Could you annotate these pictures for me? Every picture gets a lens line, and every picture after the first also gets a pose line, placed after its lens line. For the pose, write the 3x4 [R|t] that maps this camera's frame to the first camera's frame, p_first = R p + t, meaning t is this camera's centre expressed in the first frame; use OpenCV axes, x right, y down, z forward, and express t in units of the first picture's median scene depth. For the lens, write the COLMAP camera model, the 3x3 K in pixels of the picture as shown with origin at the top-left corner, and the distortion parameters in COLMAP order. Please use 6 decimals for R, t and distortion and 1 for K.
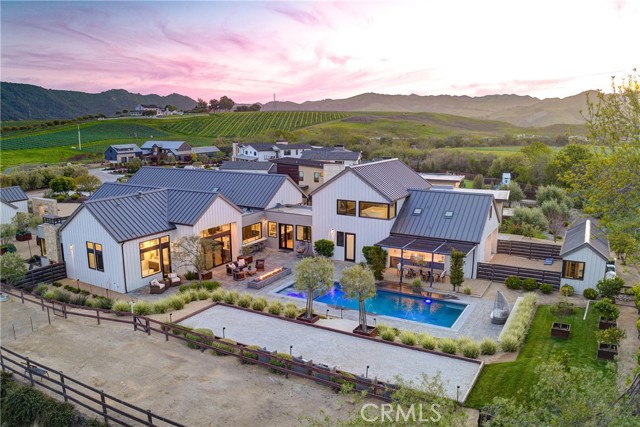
lens RADIAL K [[493.5, 0, 320.0], [0, 493.5, 213.5], [0, 0, 1]] dist [-0.097190, -0.065880]
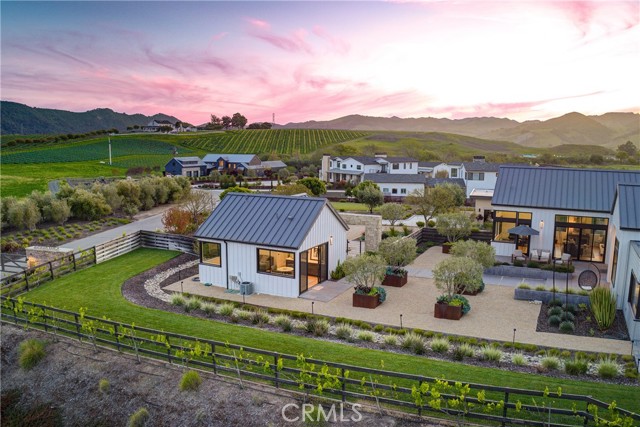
lens RADIAL K [[492.2, 0, 321.3], [0, 492.2, 181.9], [0, 0, 1]] dist [-0.160367, -0.002288]
pose [[0.998822, 0.002799, 0.048444, -0.902341], [0.002387, 0.994294, -0.106650, -0.005504], [-0.048466, 0.106640, 0.993116, 0.483311]]
